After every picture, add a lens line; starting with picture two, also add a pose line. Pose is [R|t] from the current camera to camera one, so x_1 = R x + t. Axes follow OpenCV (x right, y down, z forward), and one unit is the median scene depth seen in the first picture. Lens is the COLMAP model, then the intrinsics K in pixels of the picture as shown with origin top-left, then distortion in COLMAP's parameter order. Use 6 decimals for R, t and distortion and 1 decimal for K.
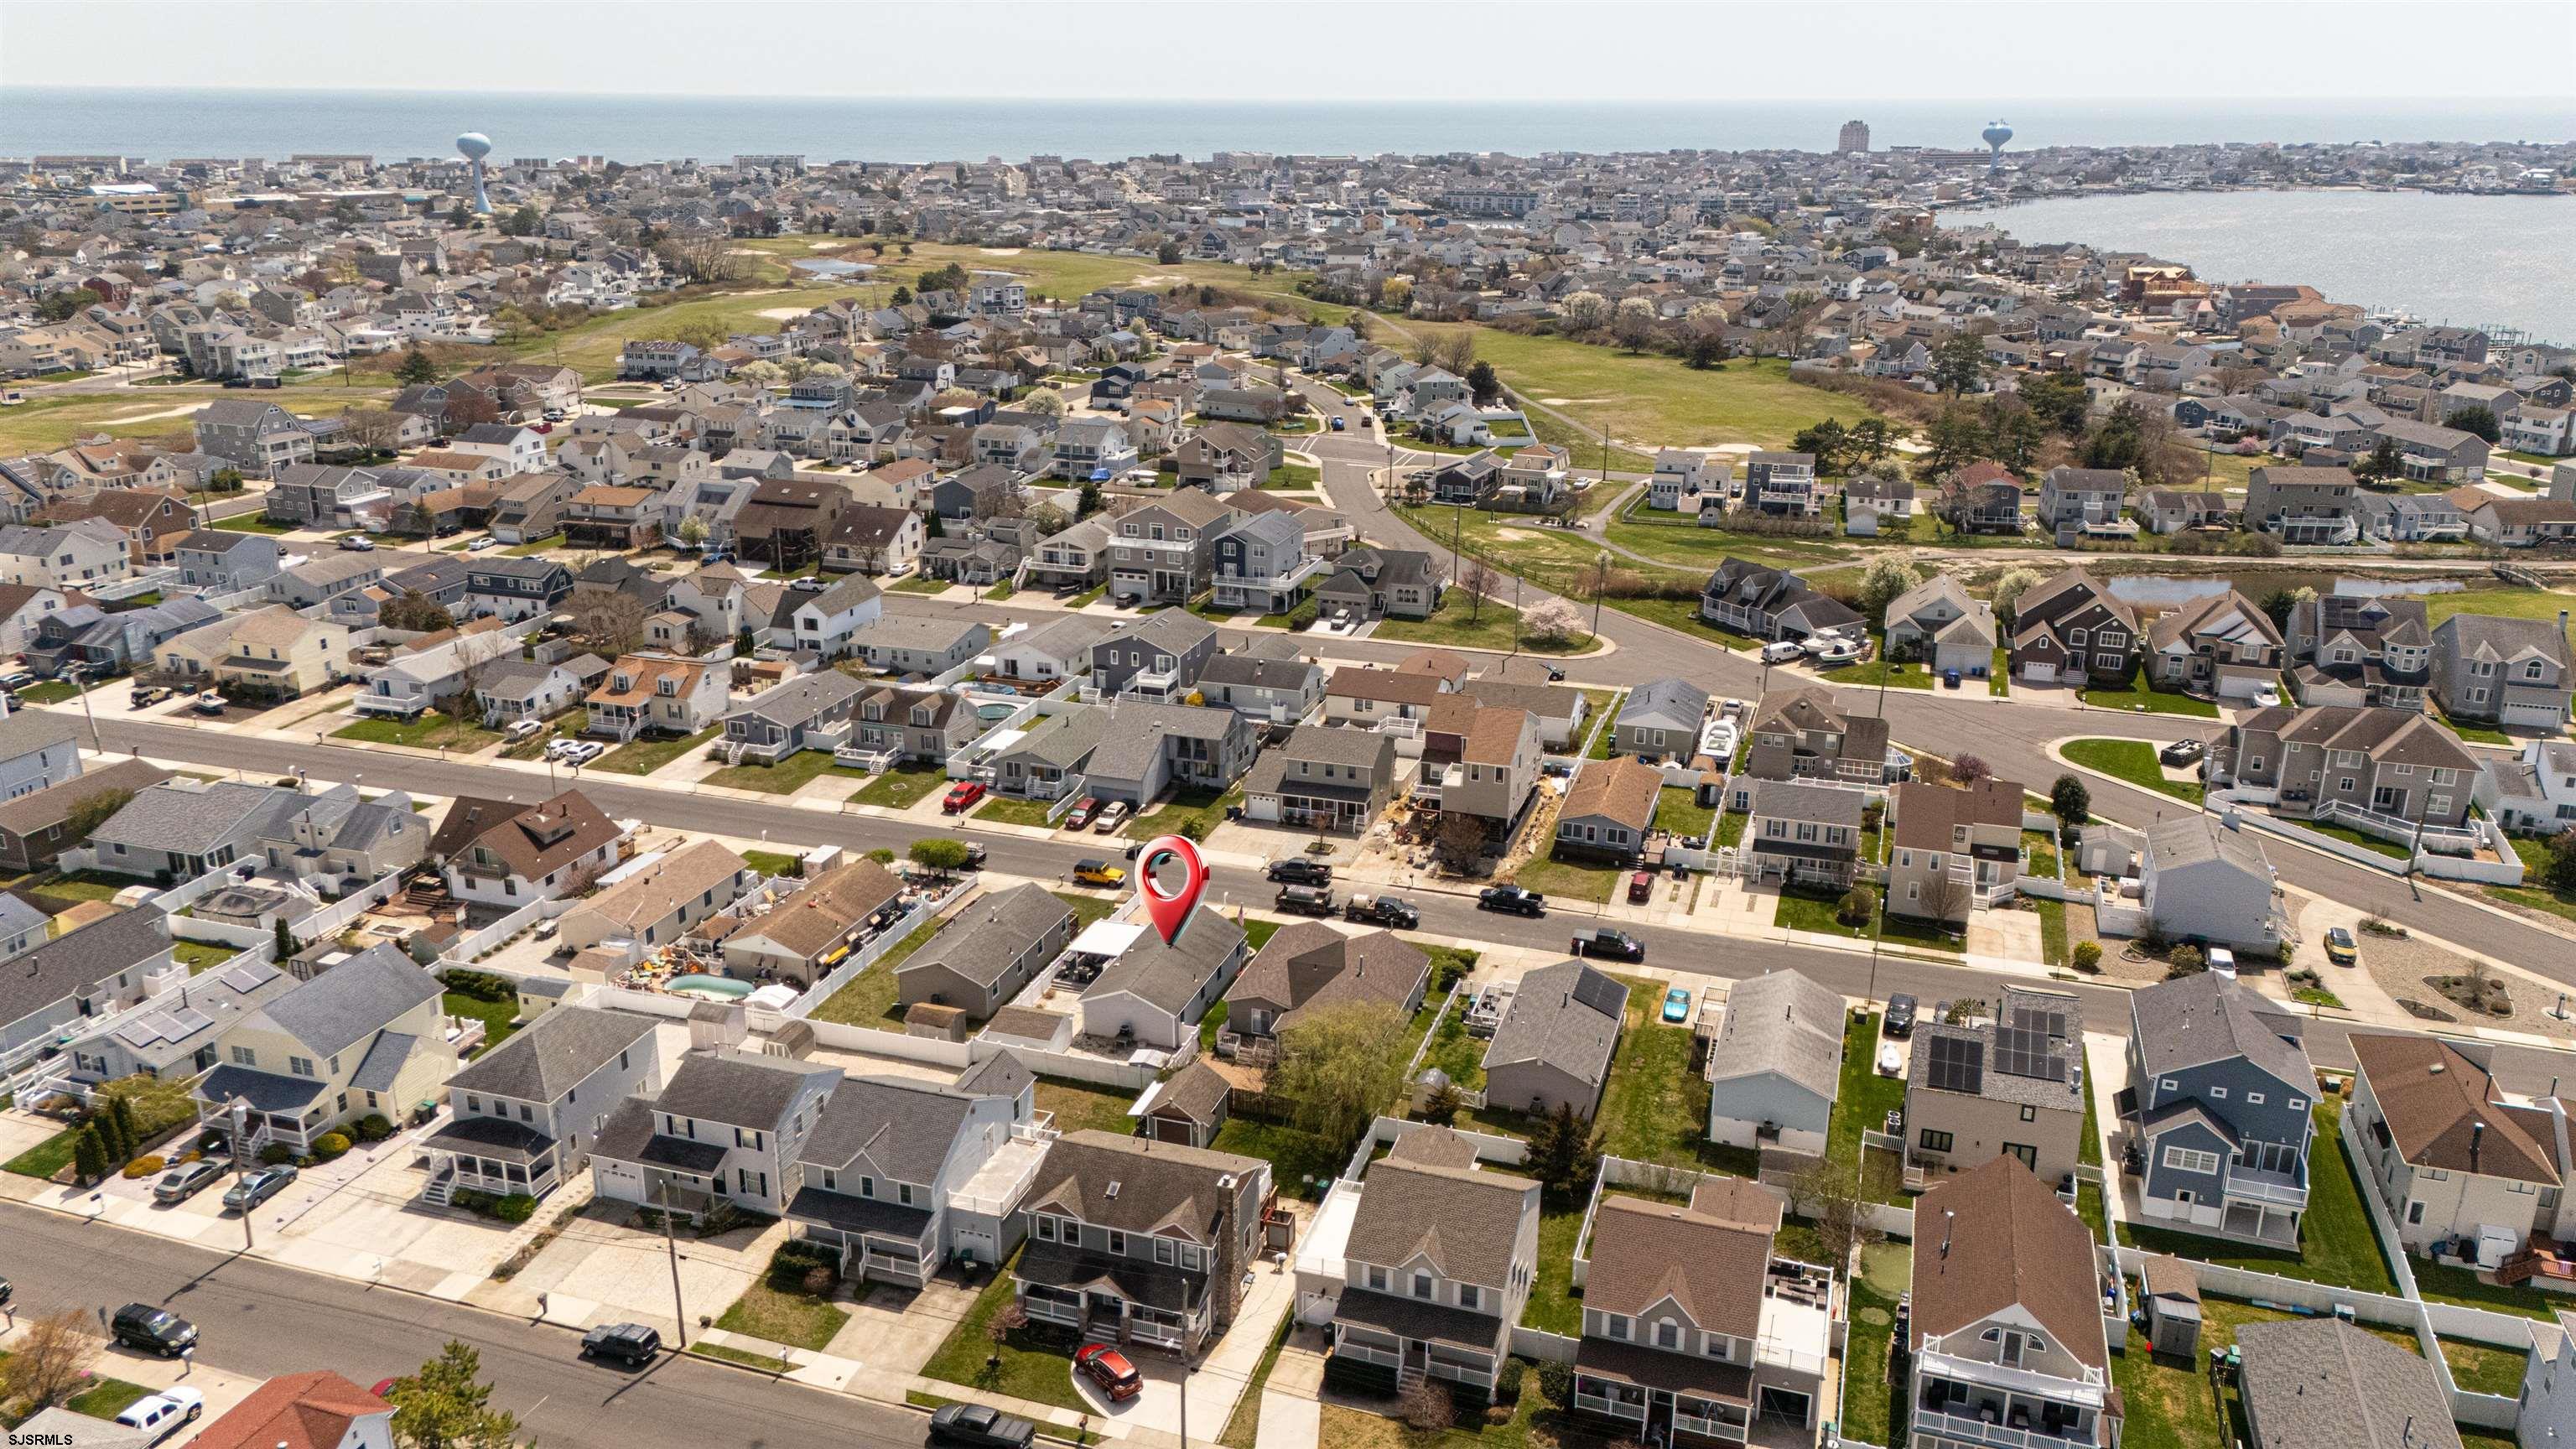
lens RADIAL K [[1875.0, 0, 1290.9], [0, 1875.0, 731.8], [0, 0, 1]] dist [0.082057, -0.074477]
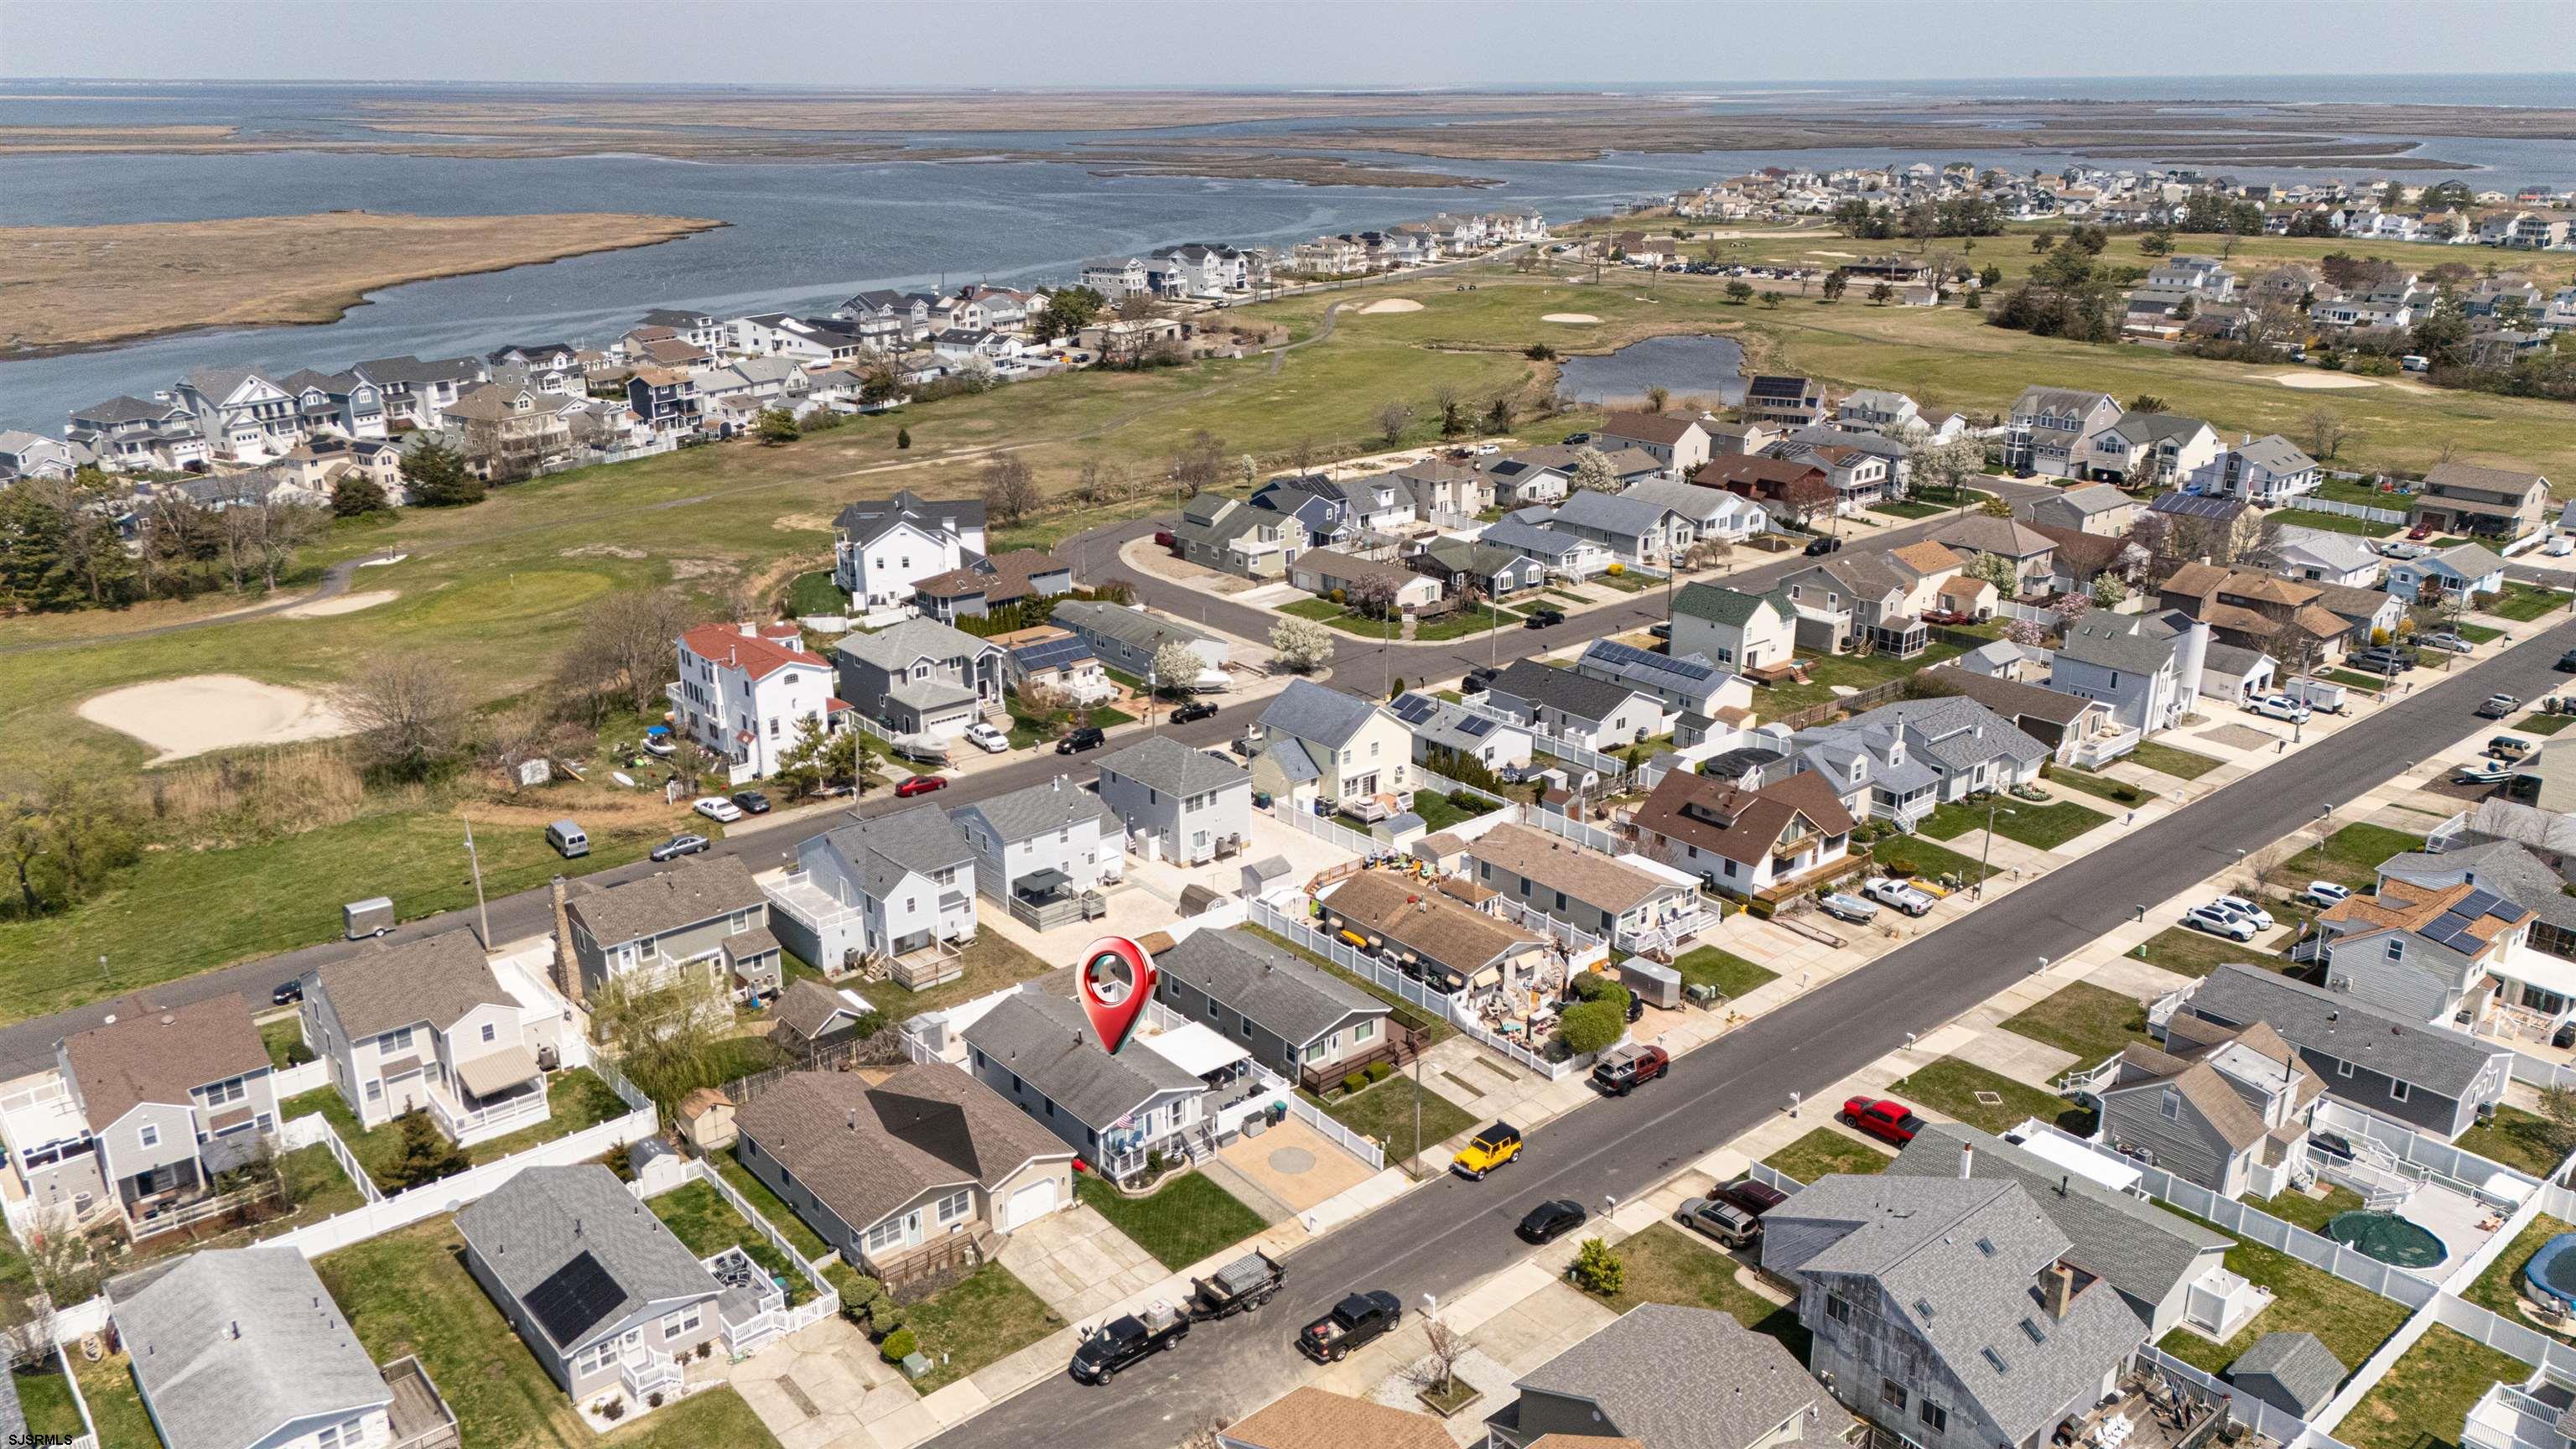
lens RADIAL K [[1875.0, 0, 1290.9], [0, 1875.0, 731.8], [0, 0, 1]] dist [0.082057, -0.074477]
pose [[-0.522415, 0.274866, -0.807175, 0.324738], [-0.270417, 0.844351, 0.462544, -0.255124], [0.808676, 0.459914, -0.366773, 0.849736]]
